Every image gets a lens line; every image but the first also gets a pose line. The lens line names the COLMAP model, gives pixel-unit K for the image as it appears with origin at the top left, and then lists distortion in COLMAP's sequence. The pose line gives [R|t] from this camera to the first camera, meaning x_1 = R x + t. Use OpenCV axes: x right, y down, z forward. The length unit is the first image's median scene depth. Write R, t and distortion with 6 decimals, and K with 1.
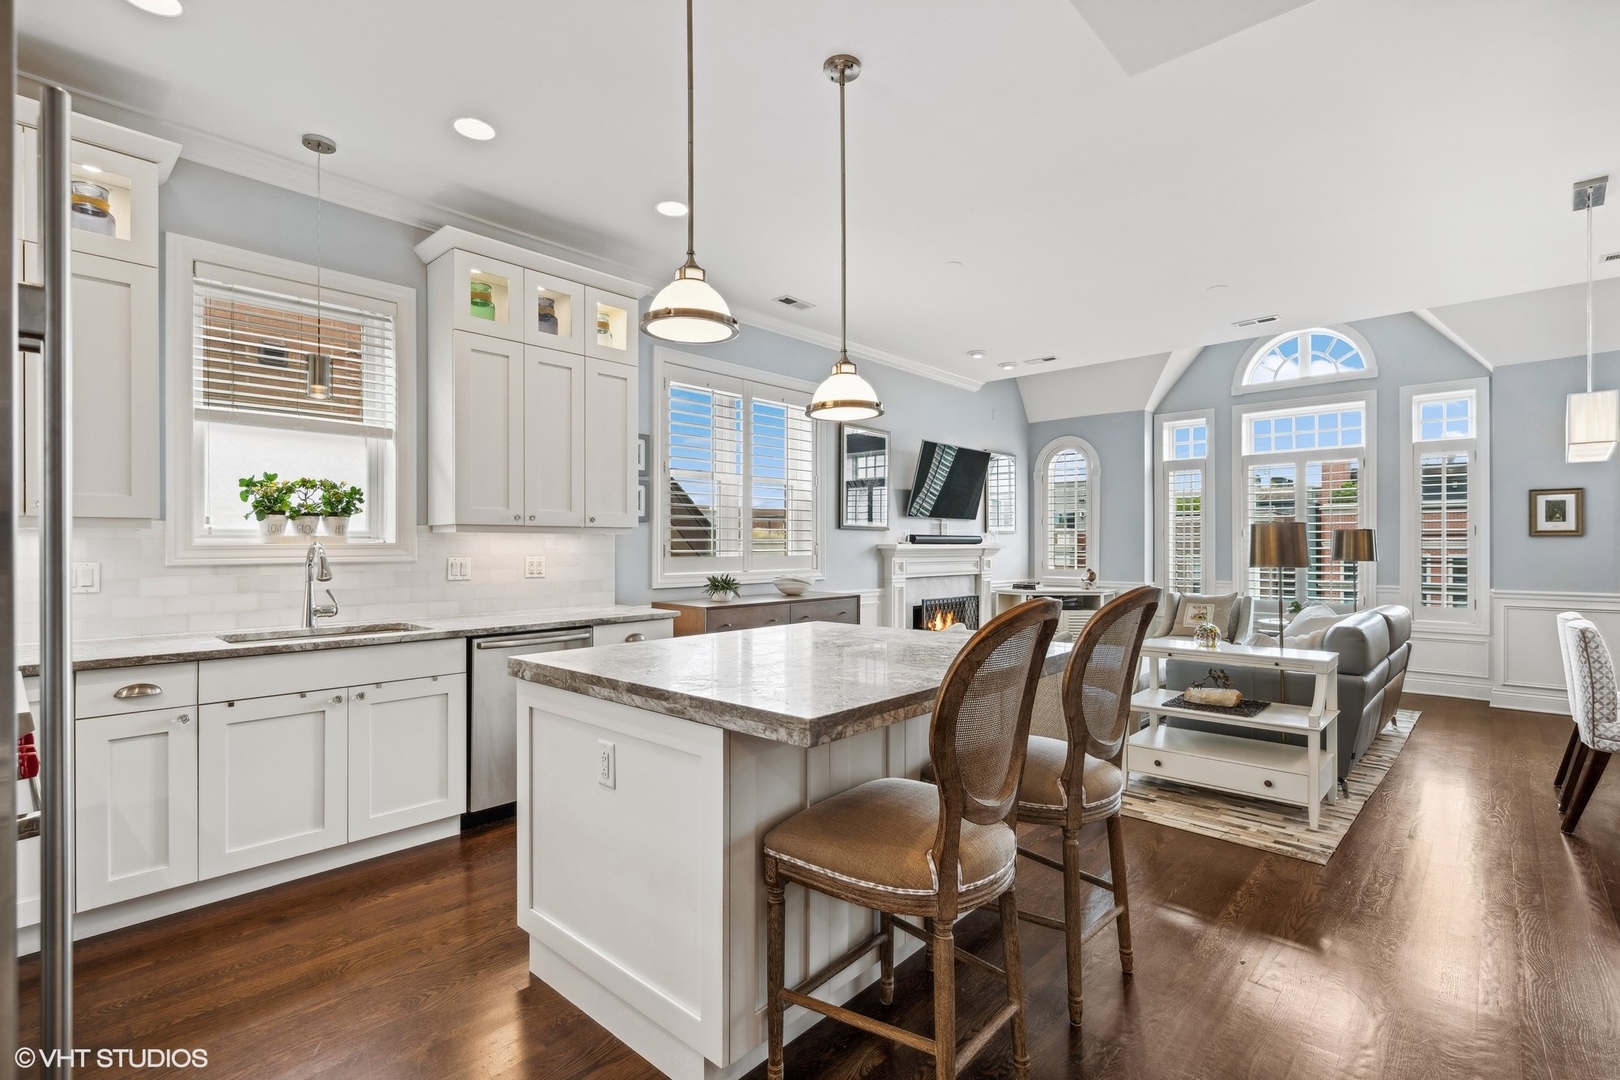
lens RADIAL K [[760.7, 0, 810.0], [0, 760.7, 540.0], [0, 0, 1]] dist [0.001293, -0.000019]
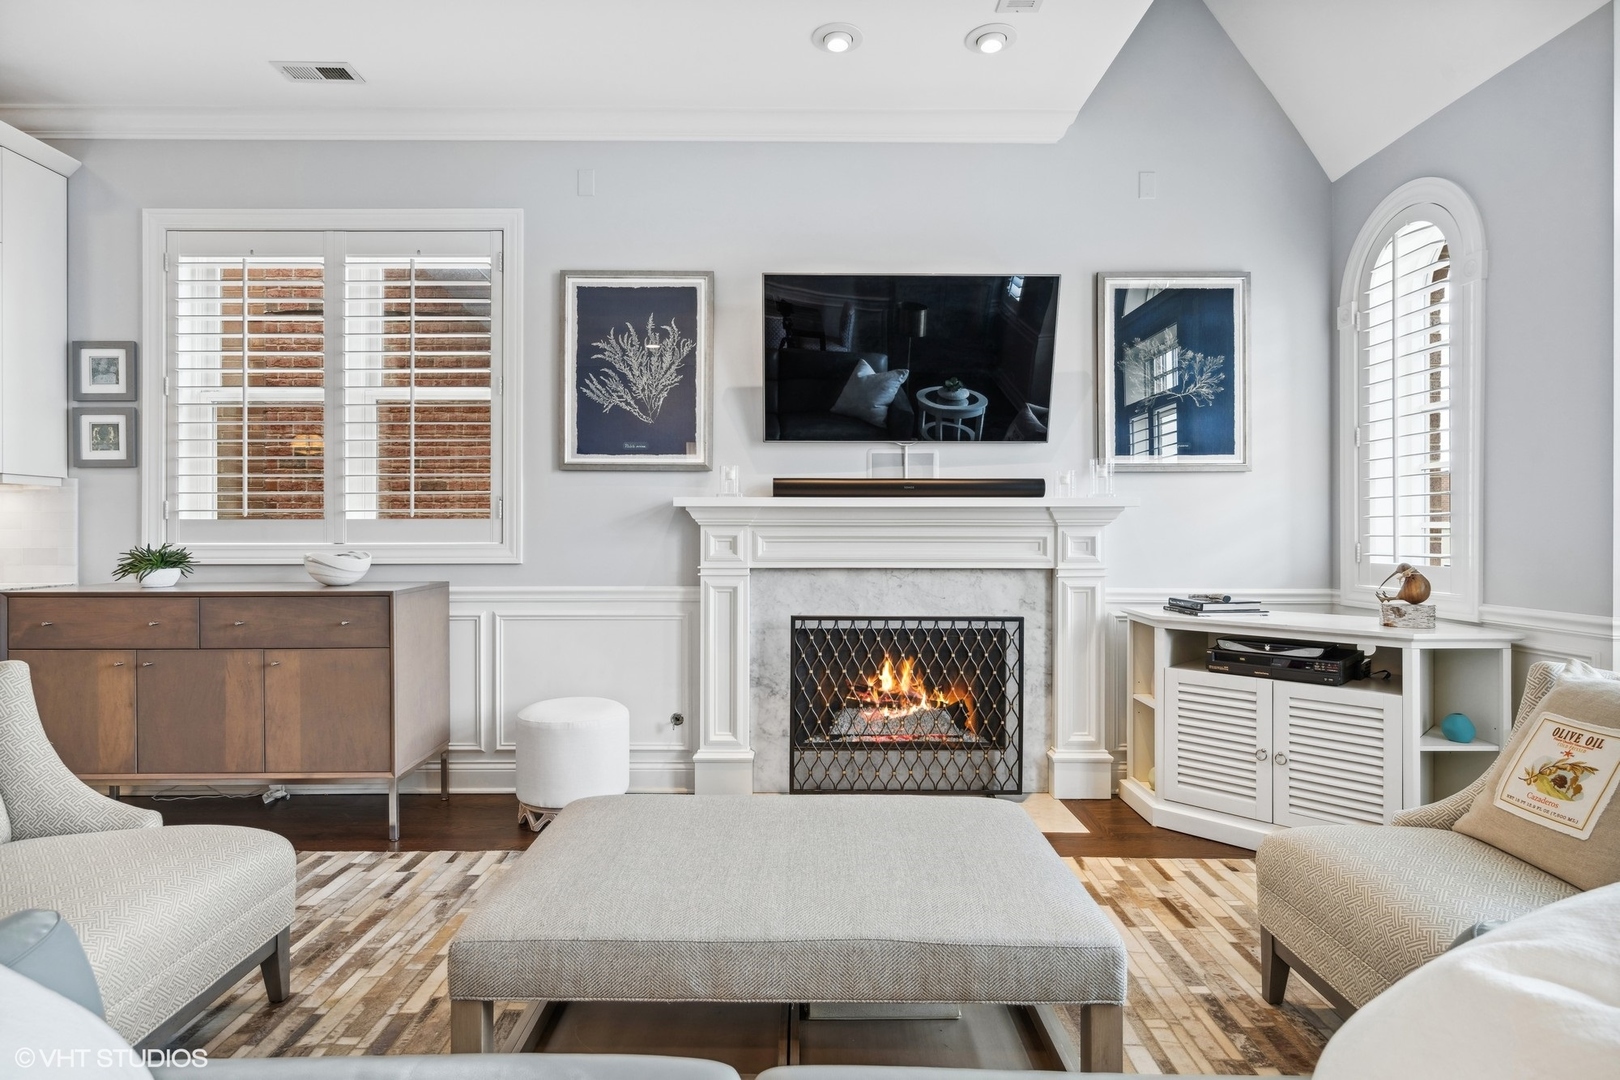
lens RADIAL K [[844.1, 0, 804.6], [0, 844.1, 534.3], [0, 0, 1]] dist [-0.002955, 0.000069]
pose [[0.675613, 0.001681, -0.737254, 0.502677], [0.004911, 0.999965, 0.006781, 0.023046], [0.737240, -0.008202, 0.675582, 0.612880]]
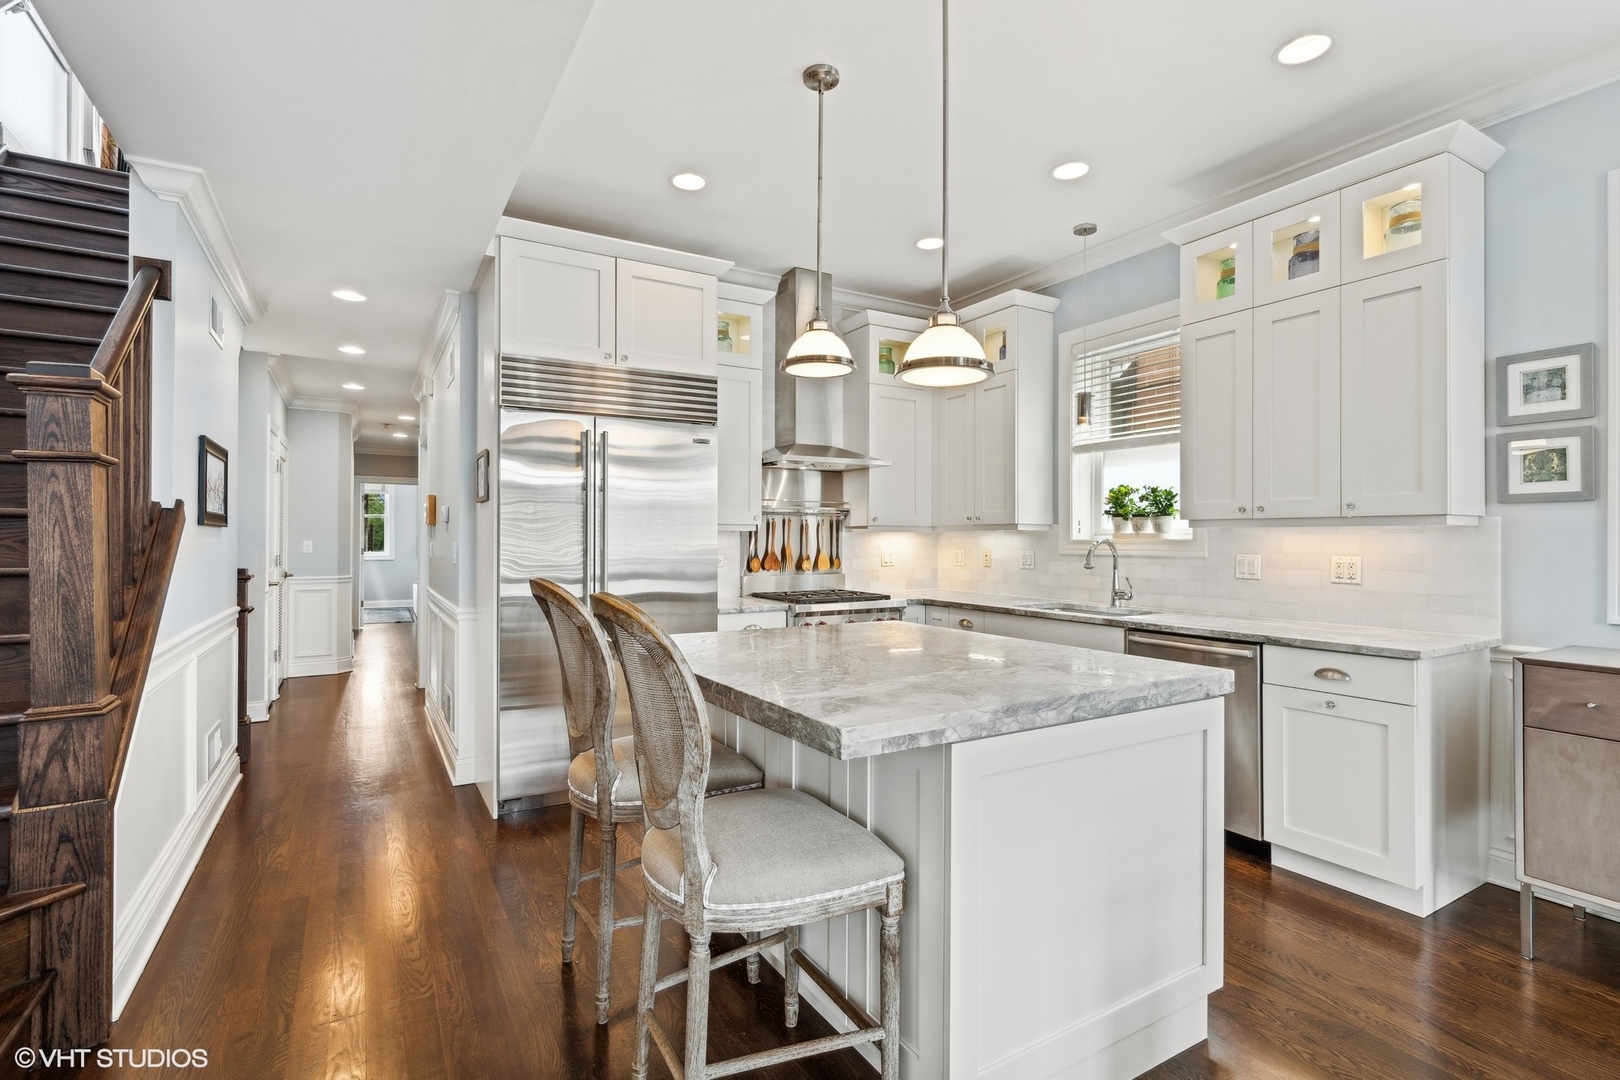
lens RADIAL K [[760.7, 0, 810.0], [0, 760.7, 540.0], [0, 0, 1]] dist [0.001293, -0.000019]
pose [[-0.300466, 0.000005, -0.953793, 0.319534], [0.003536, 0.999993, -0.001109, 0.002366], [0.953786, -0.003706, -0.300464, 0.414479]]
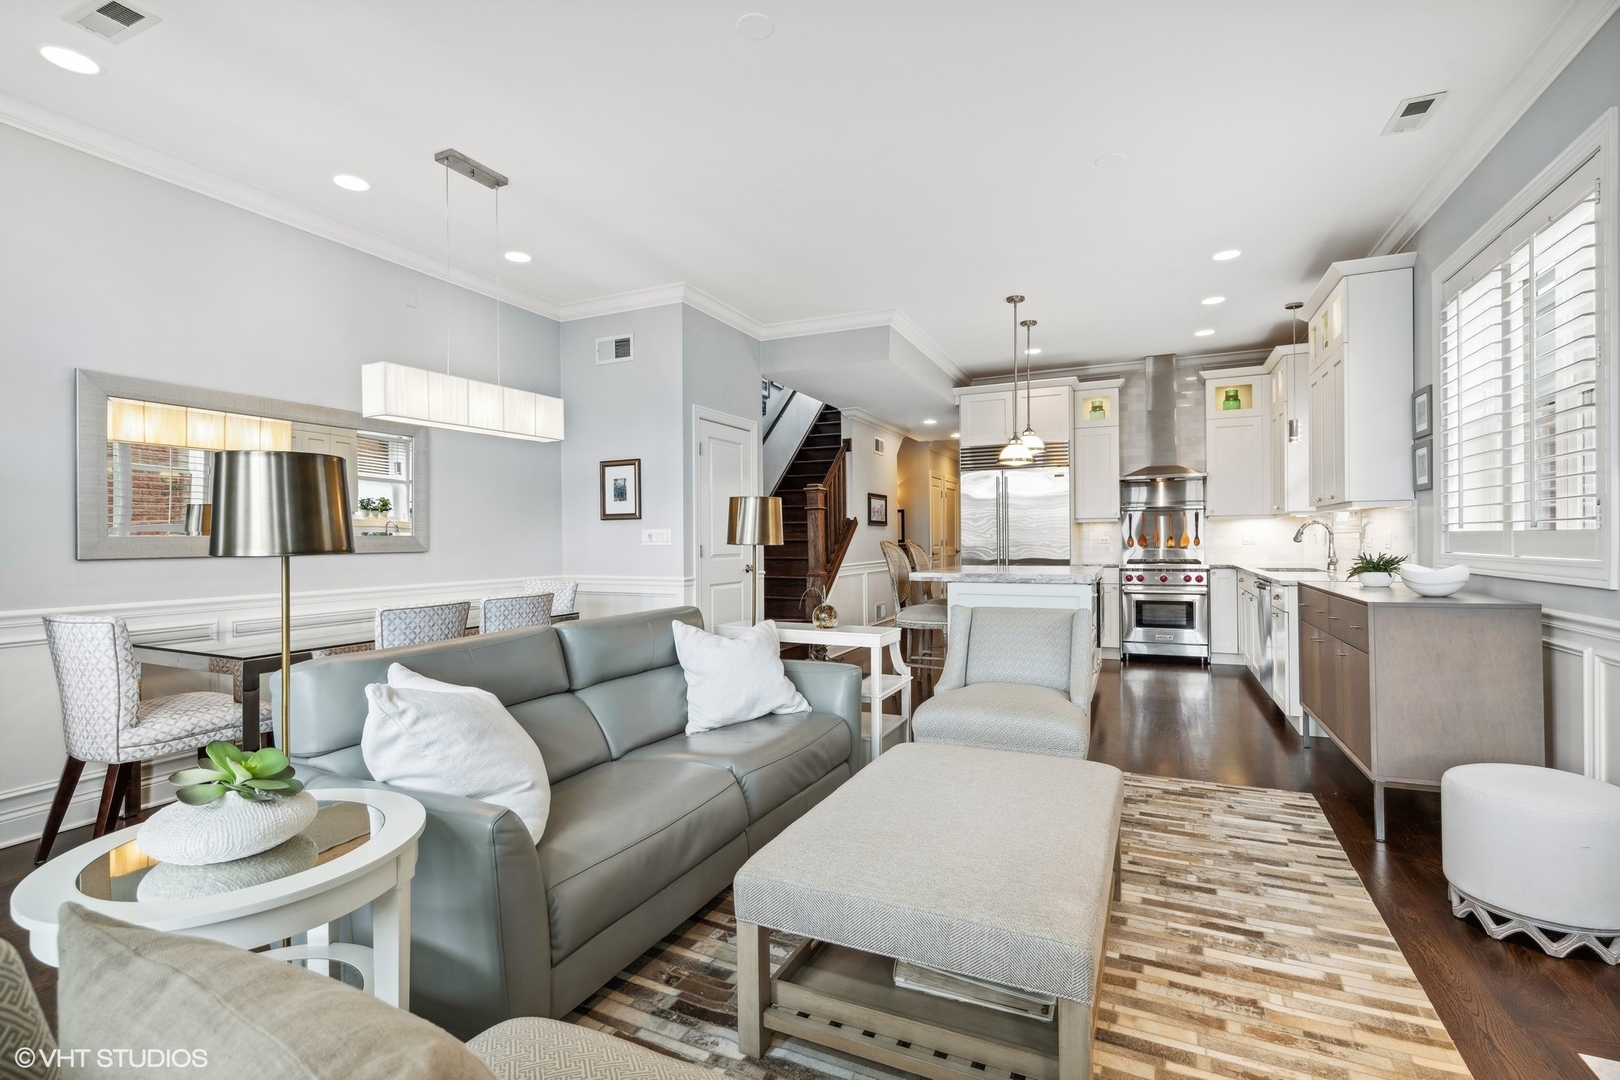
lens RADIAL K [[731.5, 0, 810.4], [0, 731.5, 536.8], [0, 0, 1]] dist [0.001470, 0.000315]
pose [[-0.951851, 0.007744, -0.306463, 0.451853], [0.010771, 0.999908, -0.008187, 0.019044], [0.306372, -0.011094, -0.951847, 1.027842]]
